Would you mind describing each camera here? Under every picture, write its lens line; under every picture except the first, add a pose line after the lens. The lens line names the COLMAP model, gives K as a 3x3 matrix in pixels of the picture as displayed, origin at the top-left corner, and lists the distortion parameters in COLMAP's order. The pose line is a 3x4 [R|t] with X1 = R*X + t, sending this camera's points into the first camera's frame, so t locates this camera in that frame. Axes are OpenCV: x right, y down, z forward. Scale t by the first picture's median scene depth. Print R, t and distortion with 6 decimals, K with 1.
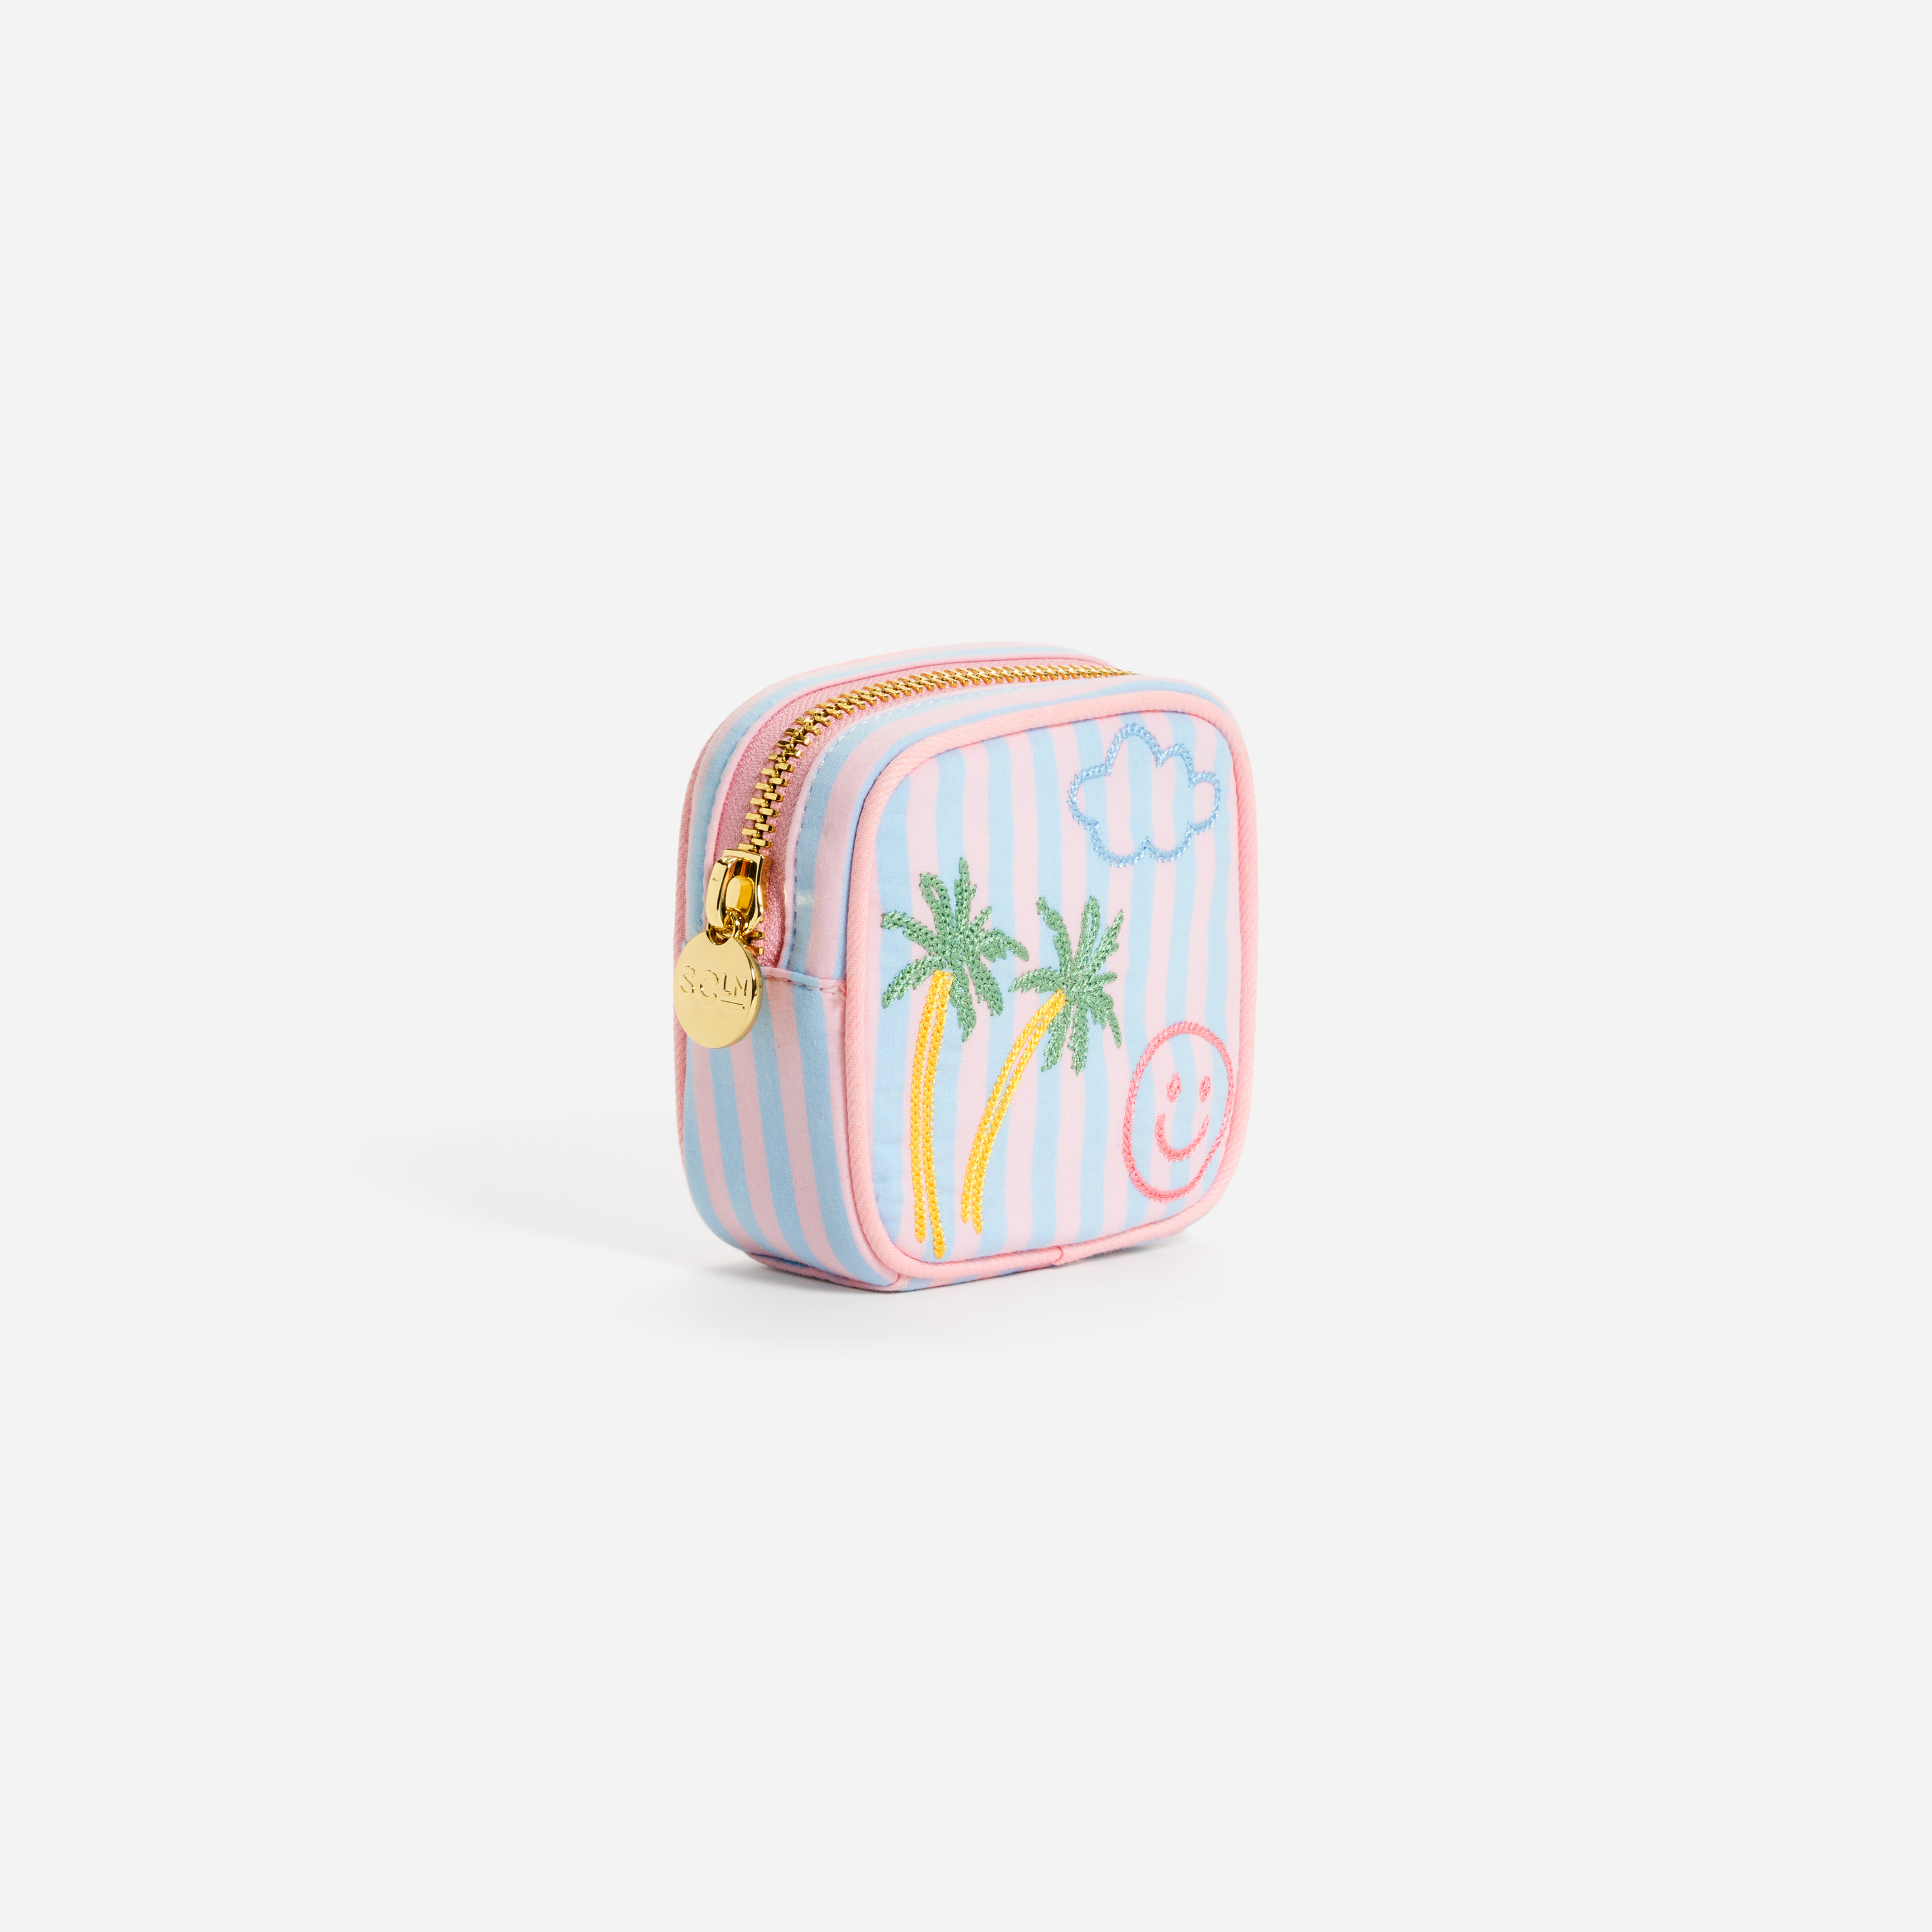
lens RADIAL K [[6920.9, 0, 966.0], [0, 6920.9, 966.0], [0, 0, 1]] dist [0.000663, 0.562859]
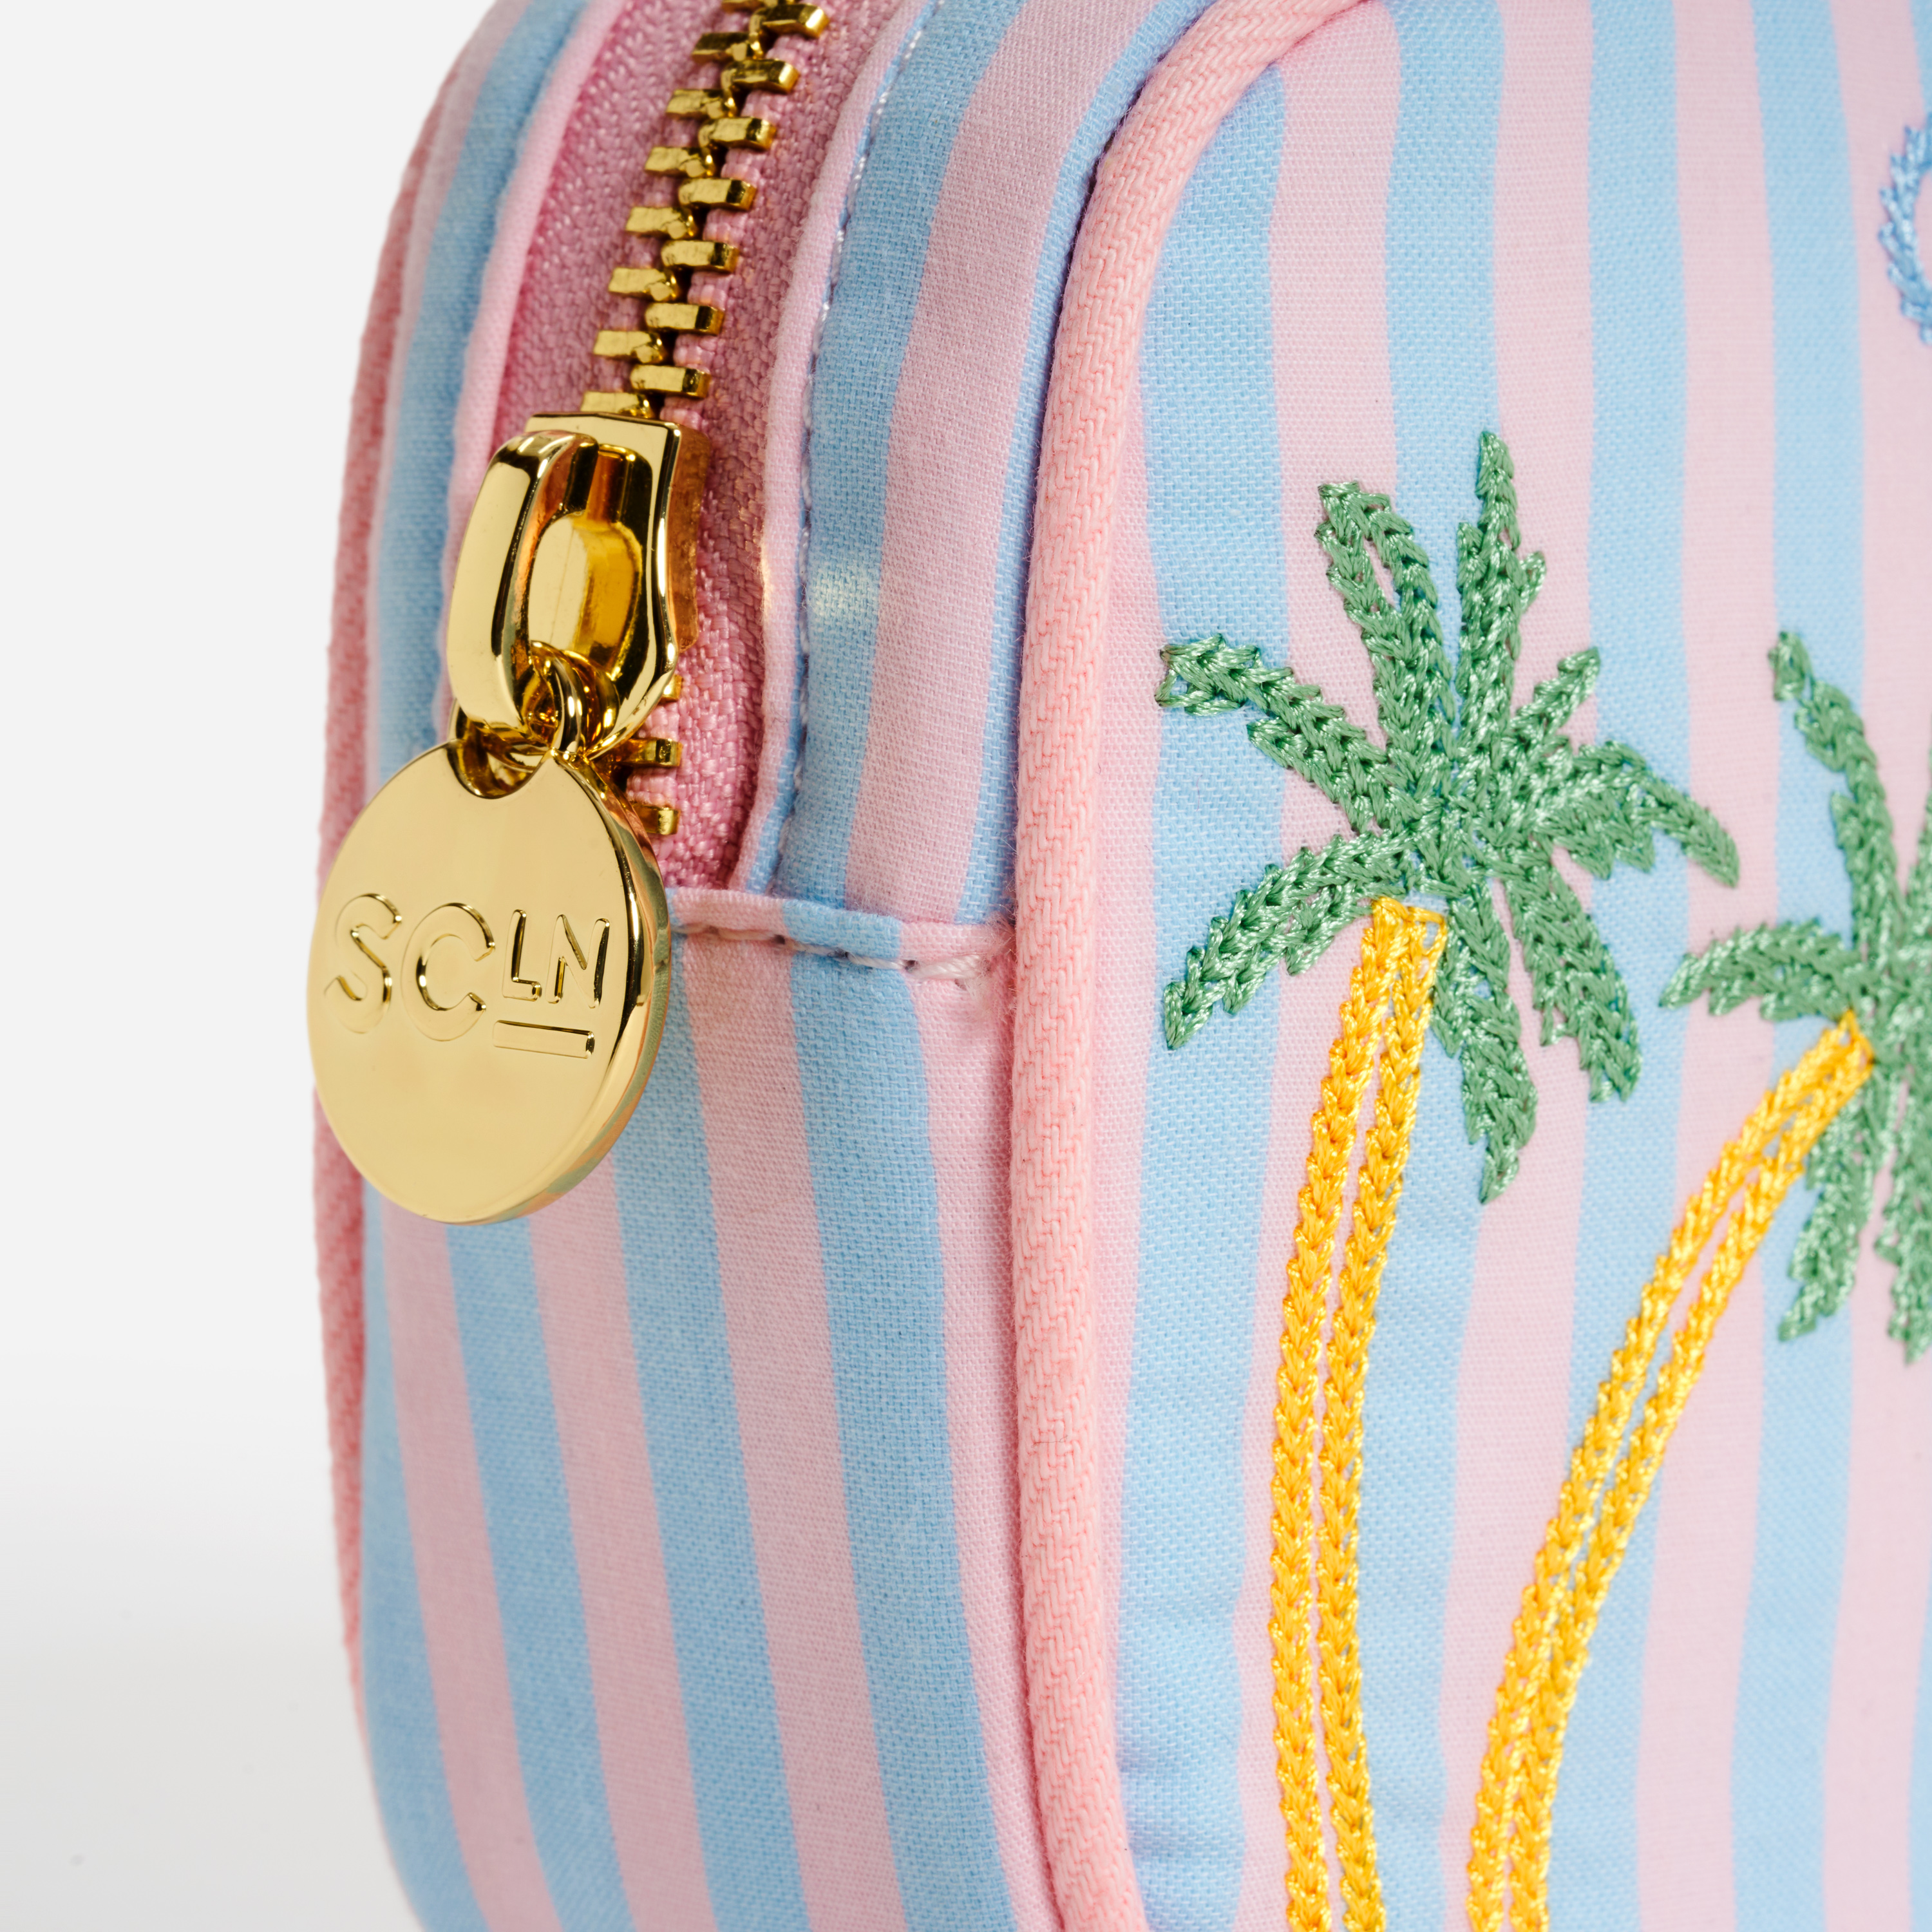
lens RADIAL K [[6920.9, 0, 966.0], [0, 6920.9, 966.0], [0, 0, 1]] dist [0.000663, 0.562859]
pose [[0.999986, 0.000395, 0.005248, -0.020207], [0.000263, 0.992183, -0.124788, 0.033477], [-0.005257, 0.124787, 0.992170, 0.756482]]
